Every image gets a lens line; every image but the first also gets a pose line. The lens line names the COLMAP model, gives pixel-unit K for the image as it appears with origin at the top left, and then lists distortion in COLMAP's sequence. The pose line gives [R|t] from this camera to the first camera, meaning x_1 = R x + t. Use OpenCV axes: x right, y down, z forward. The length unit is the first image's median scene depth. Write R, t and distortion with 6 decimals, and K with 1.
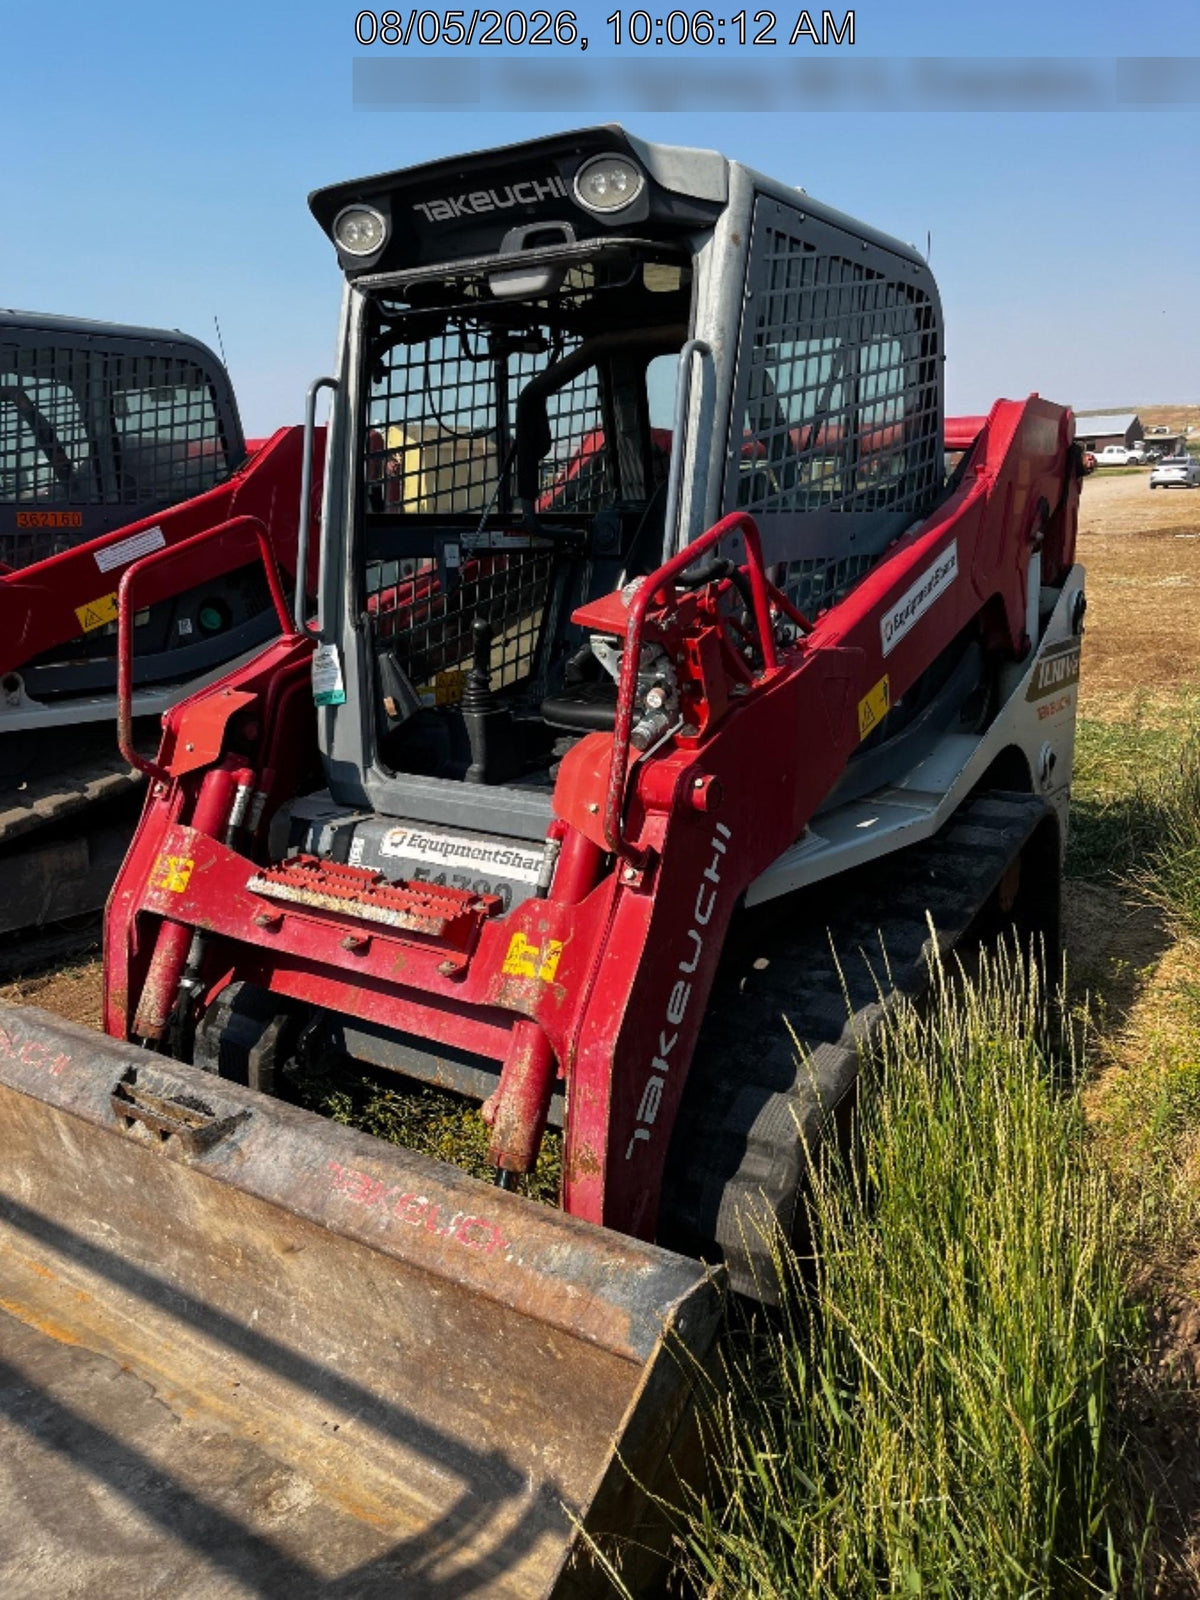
lens RADIAL K [[1213.2, 0, 592.4], [0, 1213.2, 787.0], [0, 0, 1]] dist [0.056117, -0.071273]
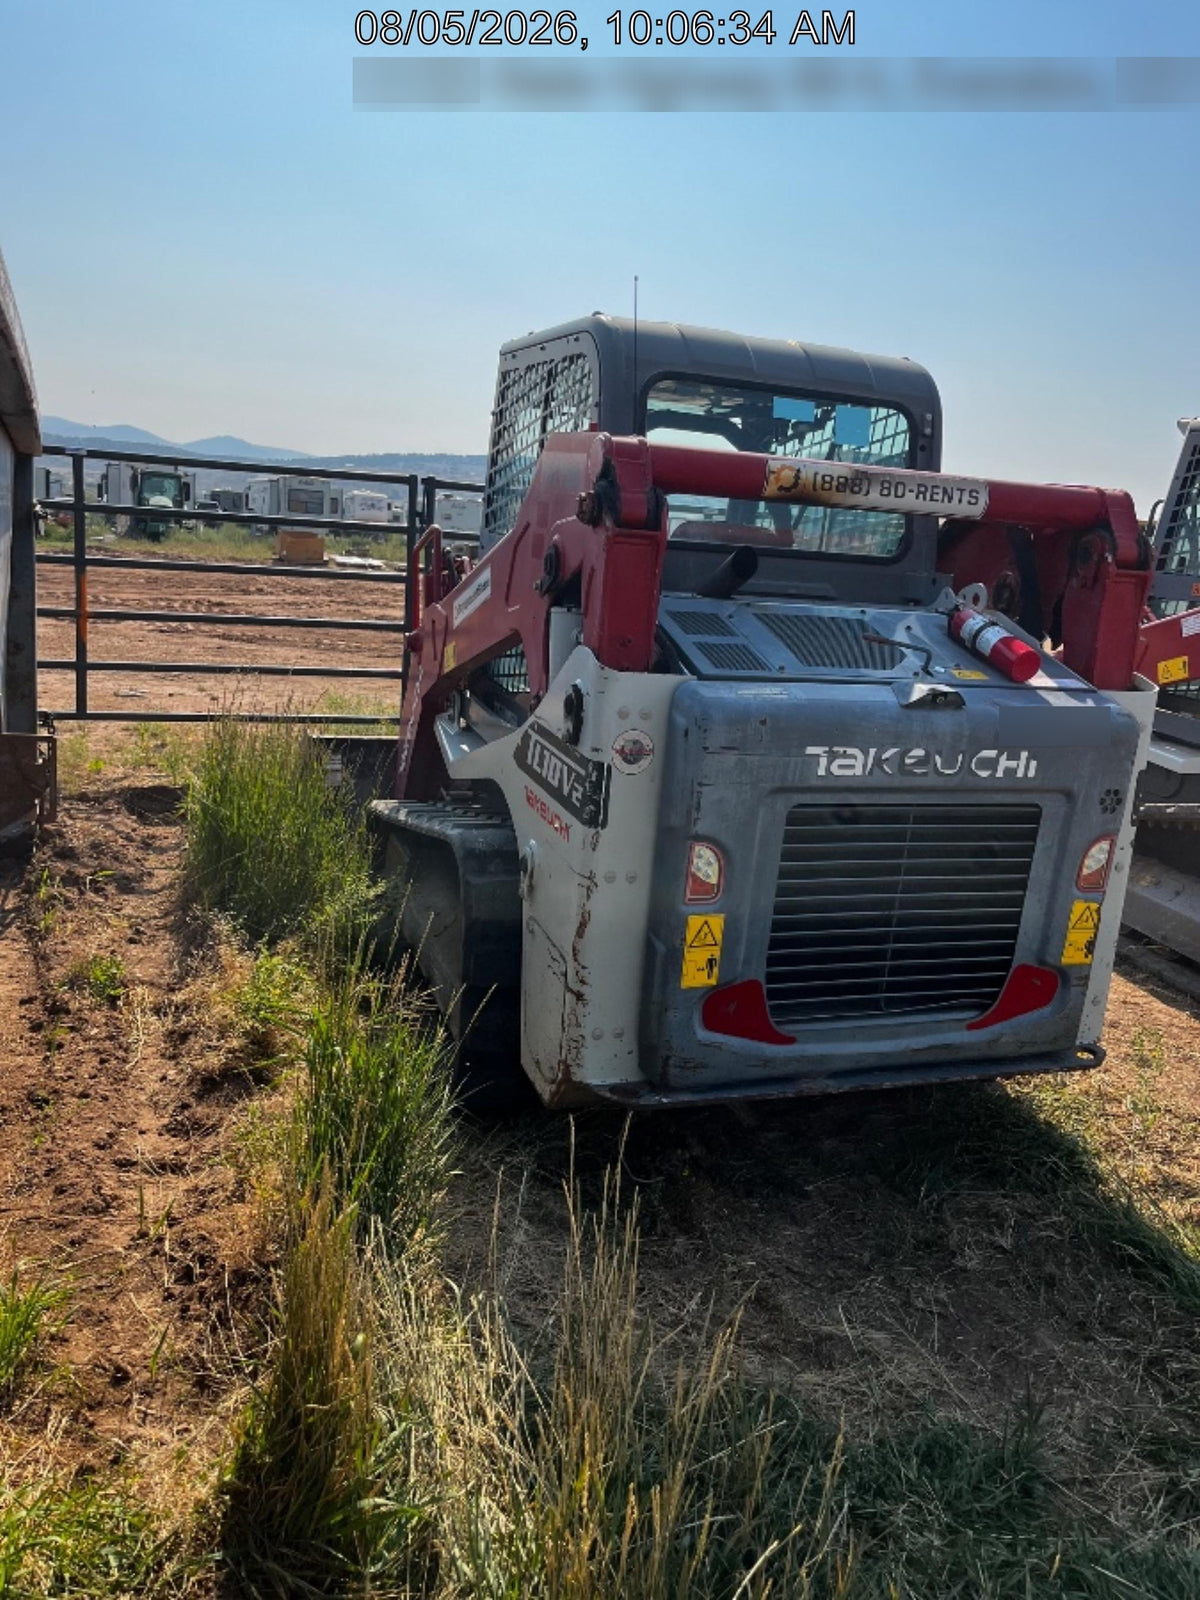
lens RADIAL K [[1205.8, 0, 605.6], [0, 1205.8, 787.7], [0, 0, 1]] dist [0.050430, -0.070759]
pose [[-0.591044, 0.148696, -0.792816, 1.392735], [-0.250525, 0.900419, 0.355643, -0.525614], [0.766749, 0.408821, -0.494935, 2.023930]]
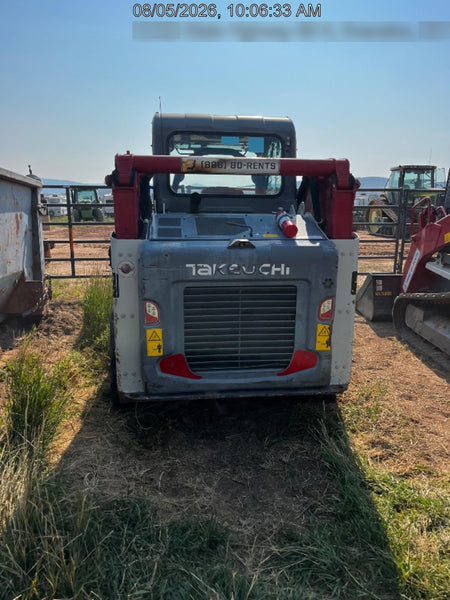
lens RADIAL K [[452.2, 0, 227.4], [0, 452.2, 303.5], [0, 0, 1]] dist [0.050430, -0.070759]
pose [[-0.756260, 0.159125, -0.634626, 1.072086], [-0.140920, 0.907592, 0.395497, -0.568202], [0.638915, 0.388530, -0.663952, 2.387419]]
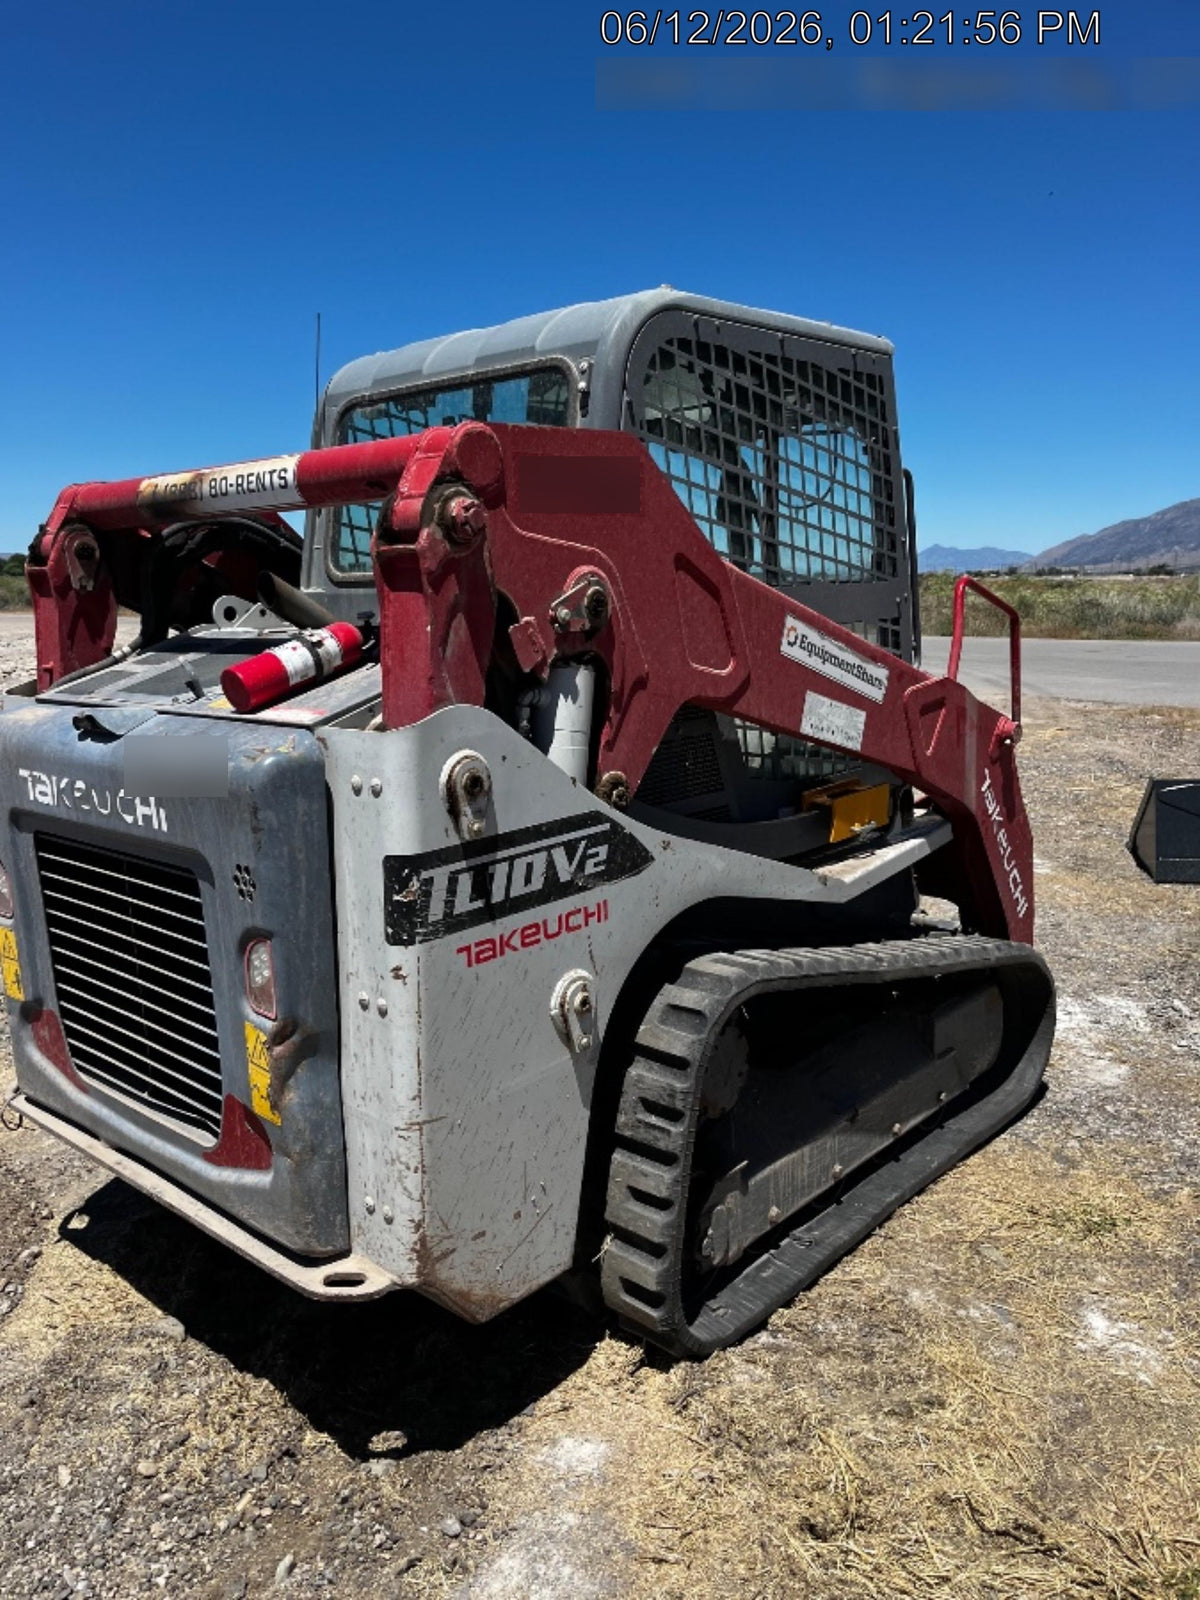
lens RADIAL K [[1205.8, 0, 588.5], [0, 1205.8, 807.0], [0, 0, 1]] dist [0.050430, -0.070759]
pose [[-0.988848, 0.016366, 0.148027, -0.086572], [0.072802, 0.920212, 0.384589, -0.556525], [-0.129922, 0.391077, -0.911142, 2.482327]]
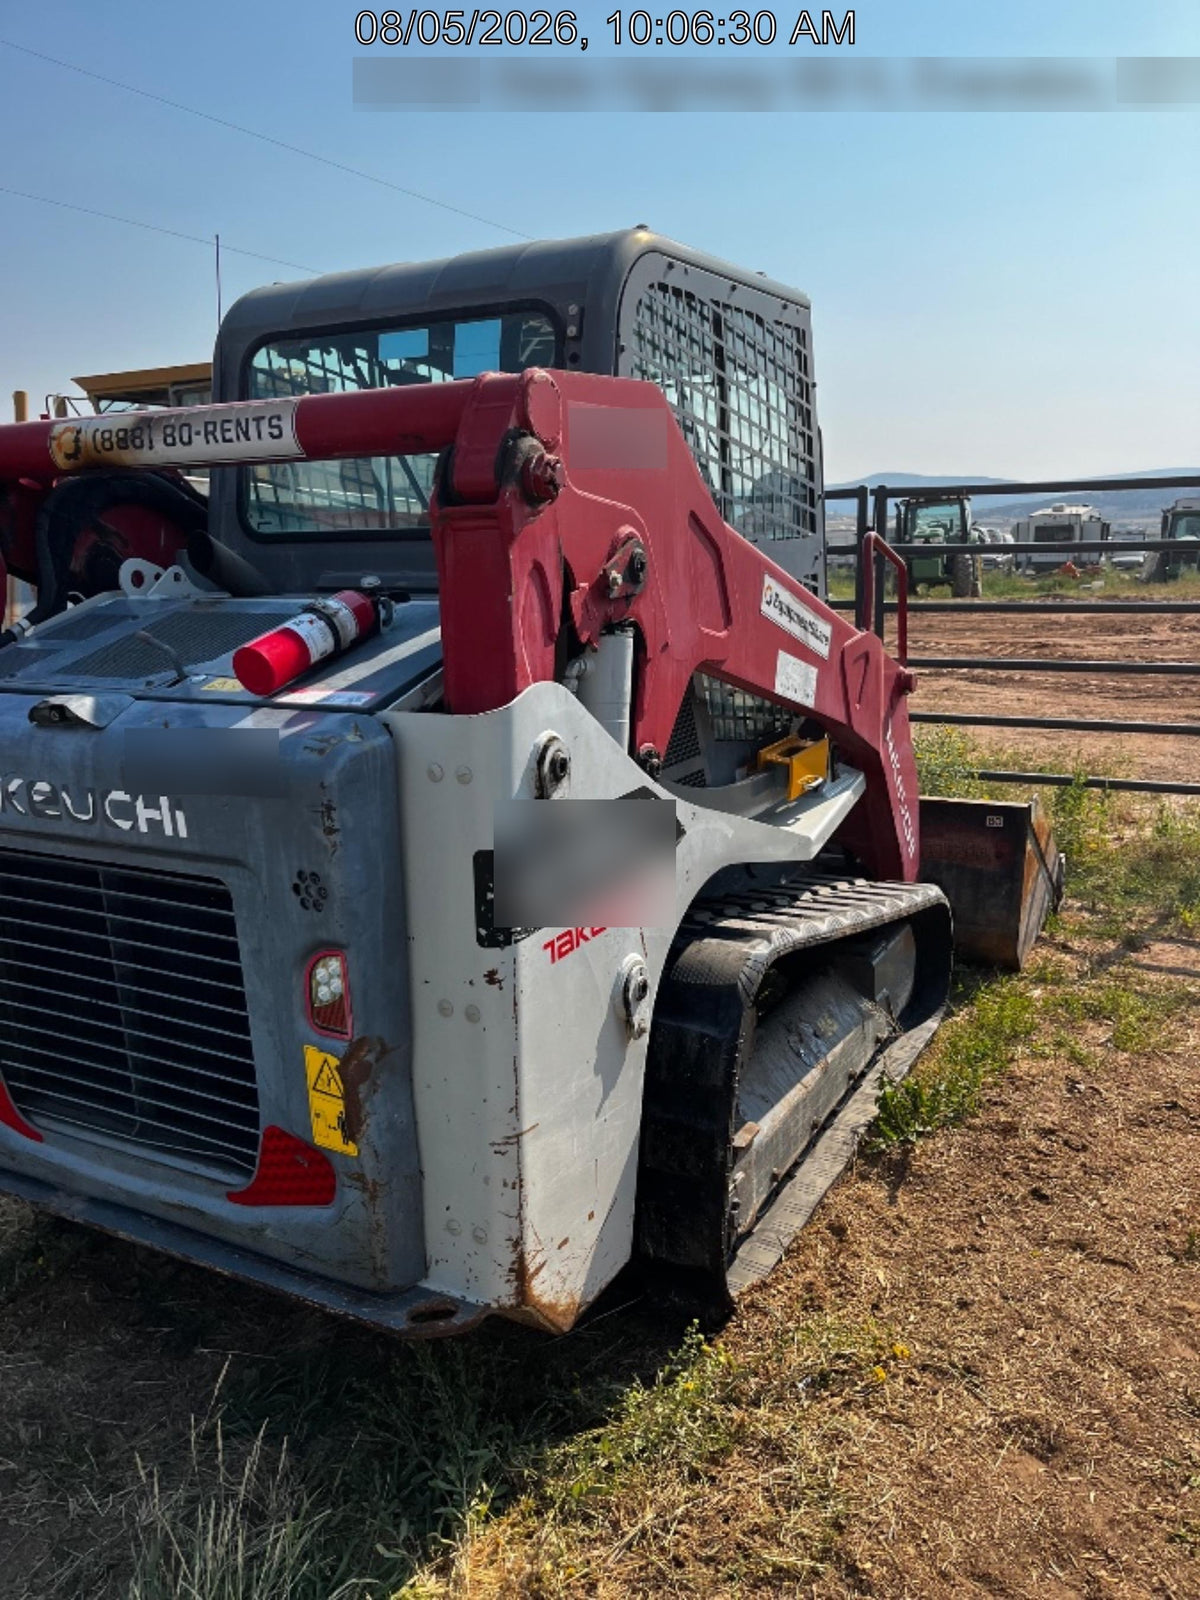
lens RADIAL K [[1205.8, 0, 610.9], [0, 1205.8, 803.2], [0, 0, 1]] dist [0.050430, -0.070759]
pose [[-0.993689, 0.067475, -0.089606, 0.132126], [0.022272, 0.901621, 0.431953, -0.566250], [0.109936, 0.427232, -0.897434, 2.435612]]
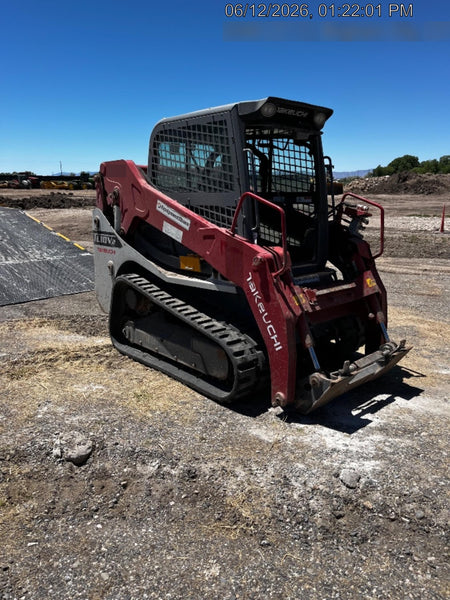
lens RADIAL K [[452.2, 0, 228.6], [0, 452.2, 300.9], [0, 0, 1]] dist [0.050430, -0.070759]
pose [[0.217592, -0.213530, 0.952396, -1.577088], [0.201368, 0.964605, 0.170261, -0.177233], [-0.955042, 0.154735, 0.252888, 0.878826]]
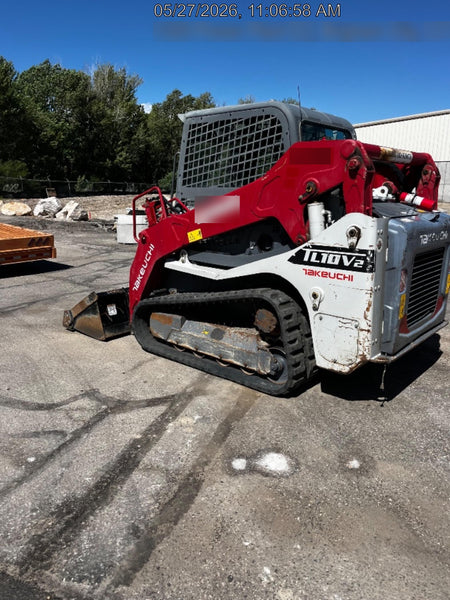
lens RADIAL K [[452.2, 0, 217.1], [0, 452.2, 295.3], [0, 0, 1]] dist [0.050430, -0.070759]
pose [[-0.137798, 0.238356, -0.961352, 1.751089], [-0.213433, 0.940662, 0.263819, -0.298493], [0.967191, 0.241538, -0.078748, 1.266519]]
